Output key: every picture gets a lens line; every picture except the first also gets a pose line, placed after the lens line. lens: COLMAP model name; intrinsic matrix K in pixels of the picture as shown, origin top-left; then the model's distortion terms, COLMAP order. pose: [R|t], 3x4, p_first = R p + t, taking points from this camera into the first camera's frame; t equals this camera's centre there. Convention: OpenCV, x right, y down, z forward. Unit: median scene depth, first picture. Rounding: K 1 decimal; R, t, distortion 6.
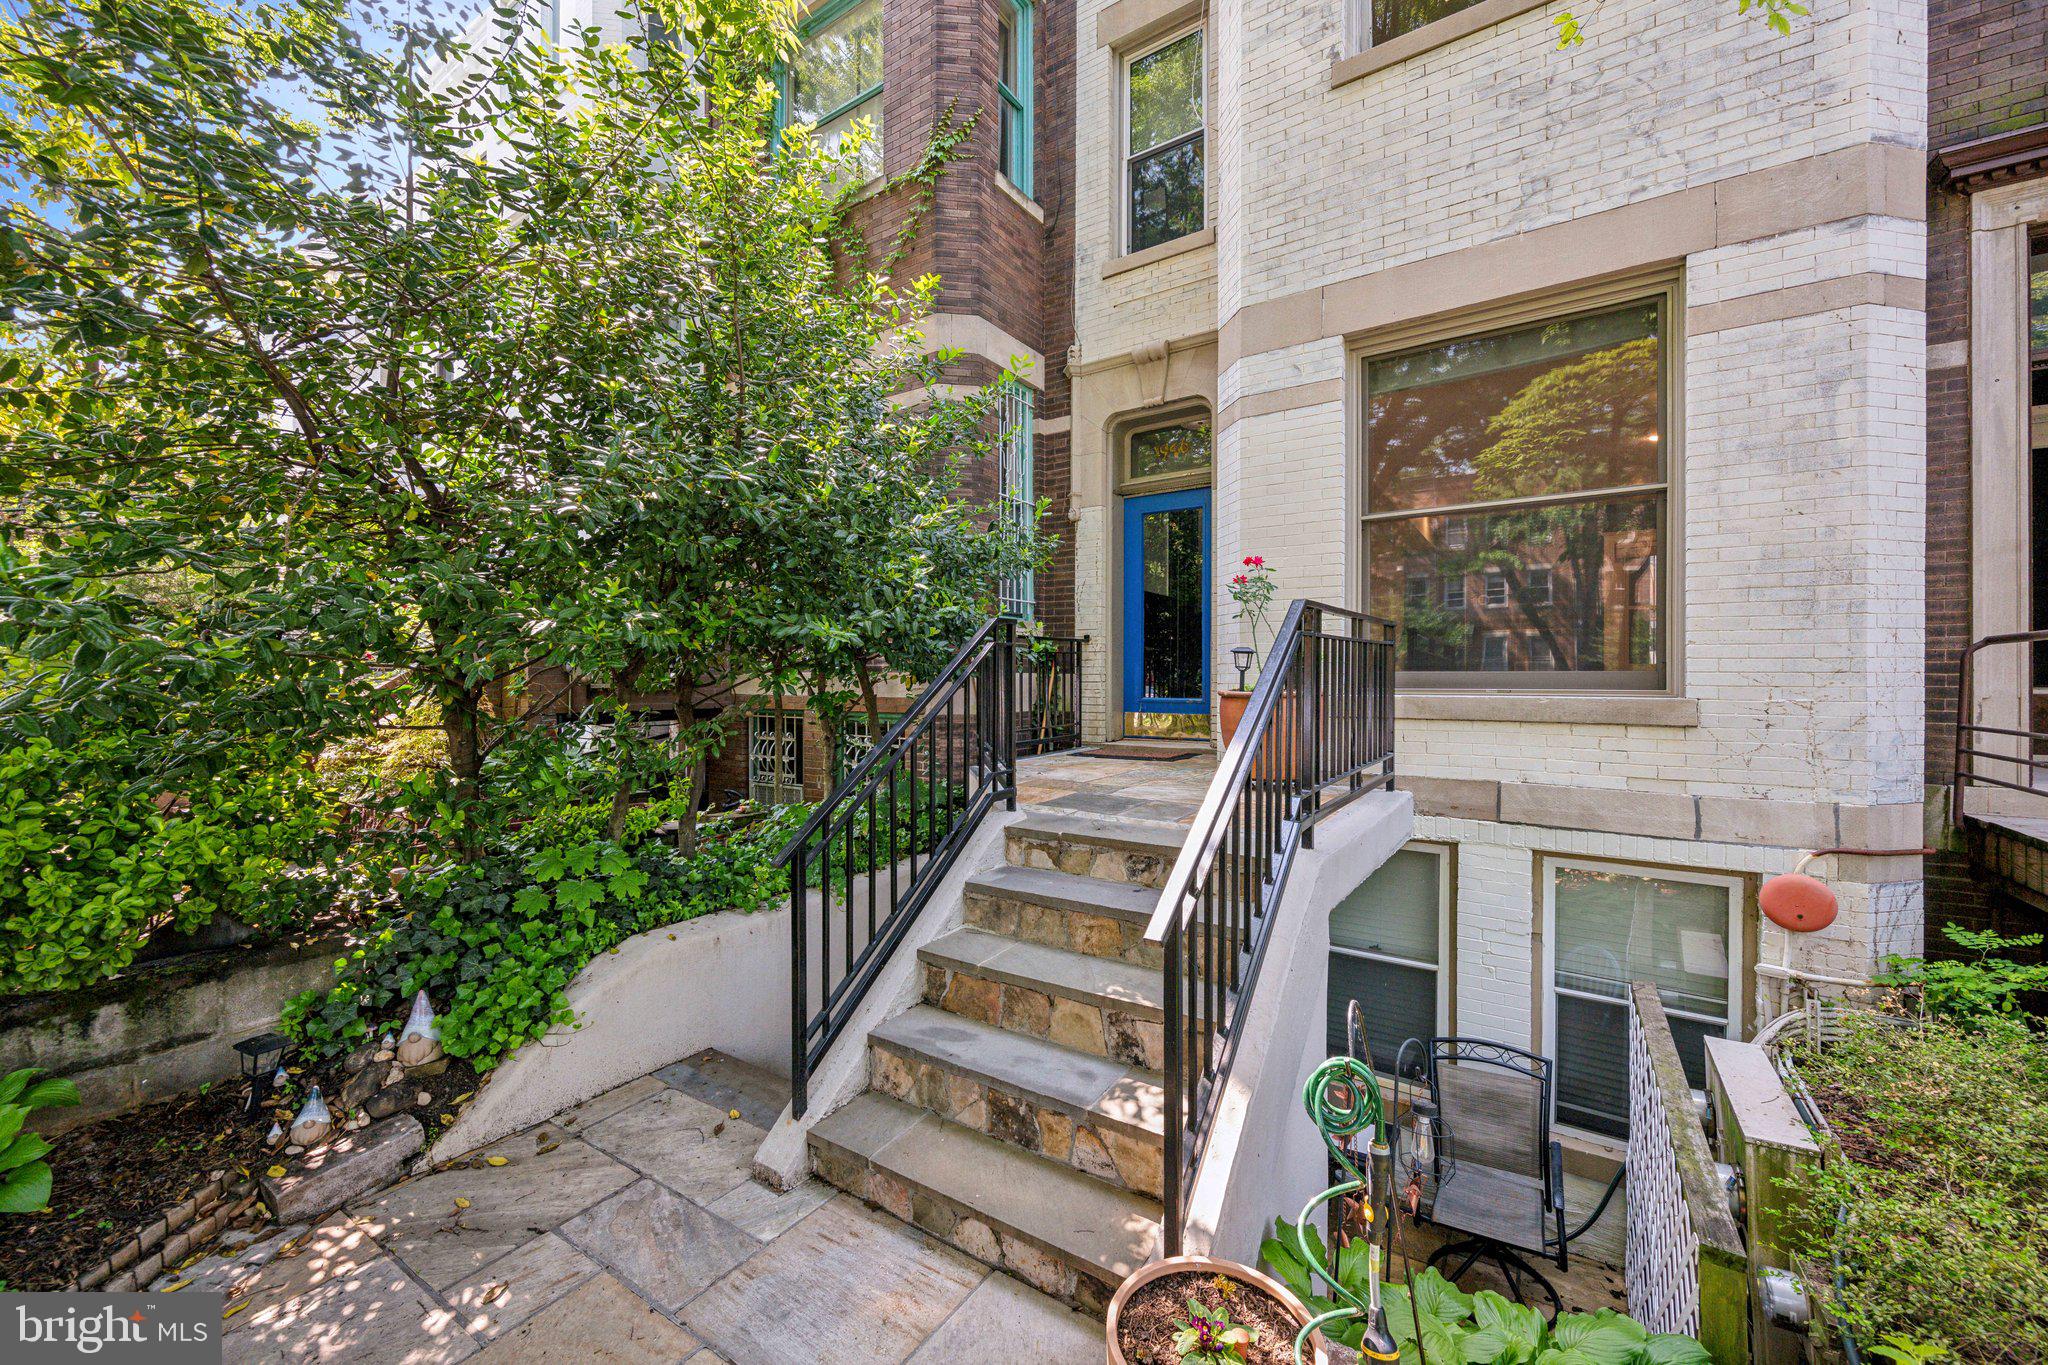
lens RADIAL K [[802.0, 0, 1024.0], [0, 802.0, 682.5], [0, 0, 1]] dist [-0.000960, -0.000523]
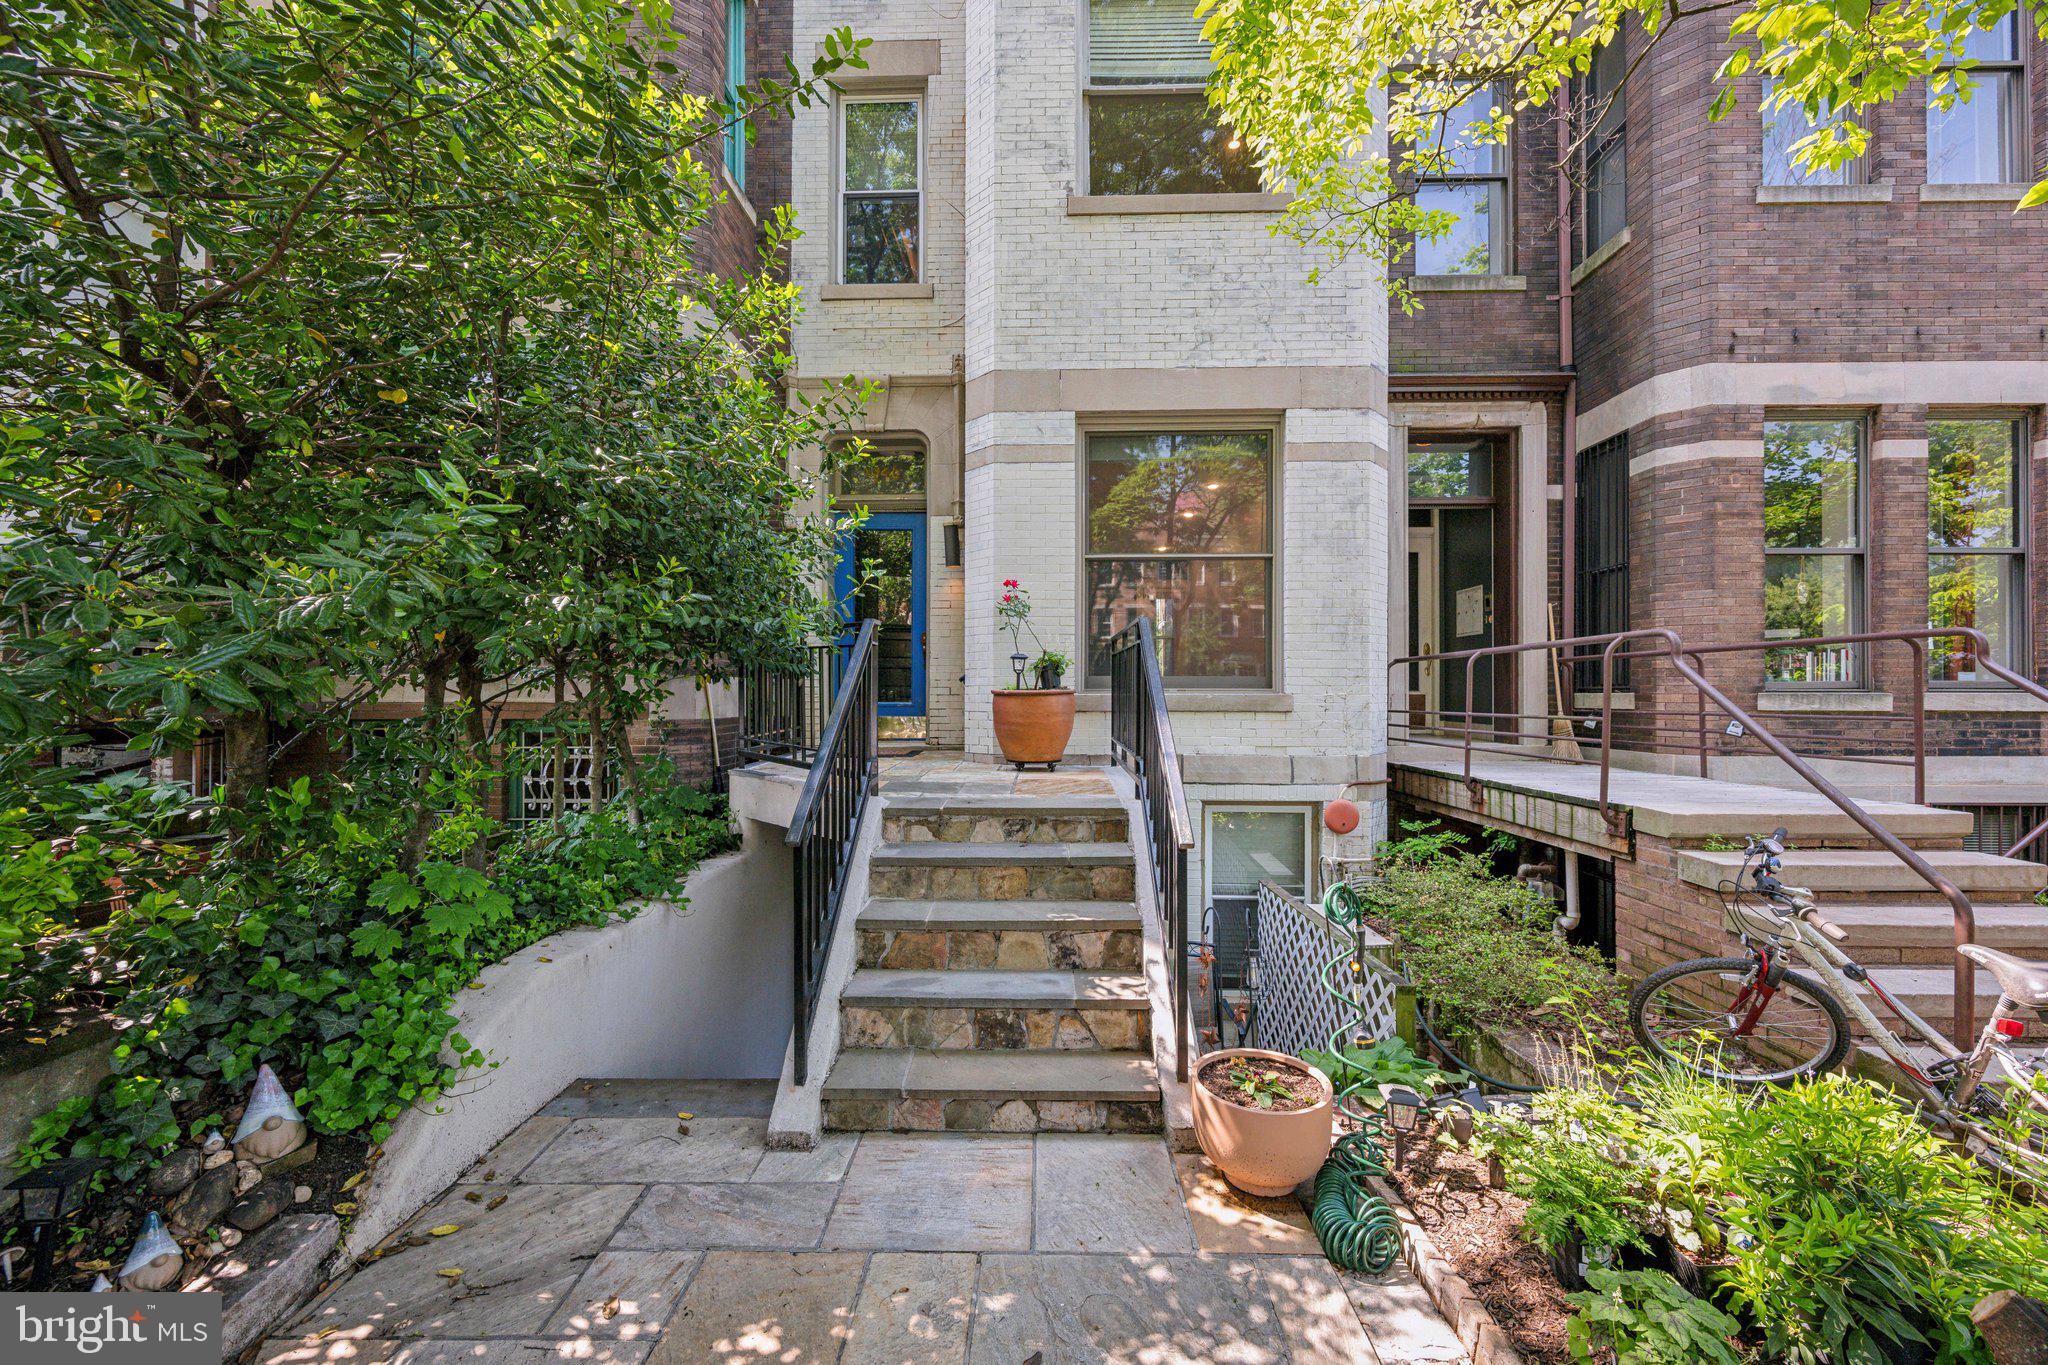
lens RADIAL K [[801.0, 0, 1023.3], [0, 801.0, 698.6], [0, 0, 1]] dist [0.000132, 0.000173]
pose [[0.841252, -0.002469, 0.540637, -0.491874], [0.002560, 0.999997, 0.000584, 0.030129], [-0.540637, 0.000893, 0.841255, -0.036624]]
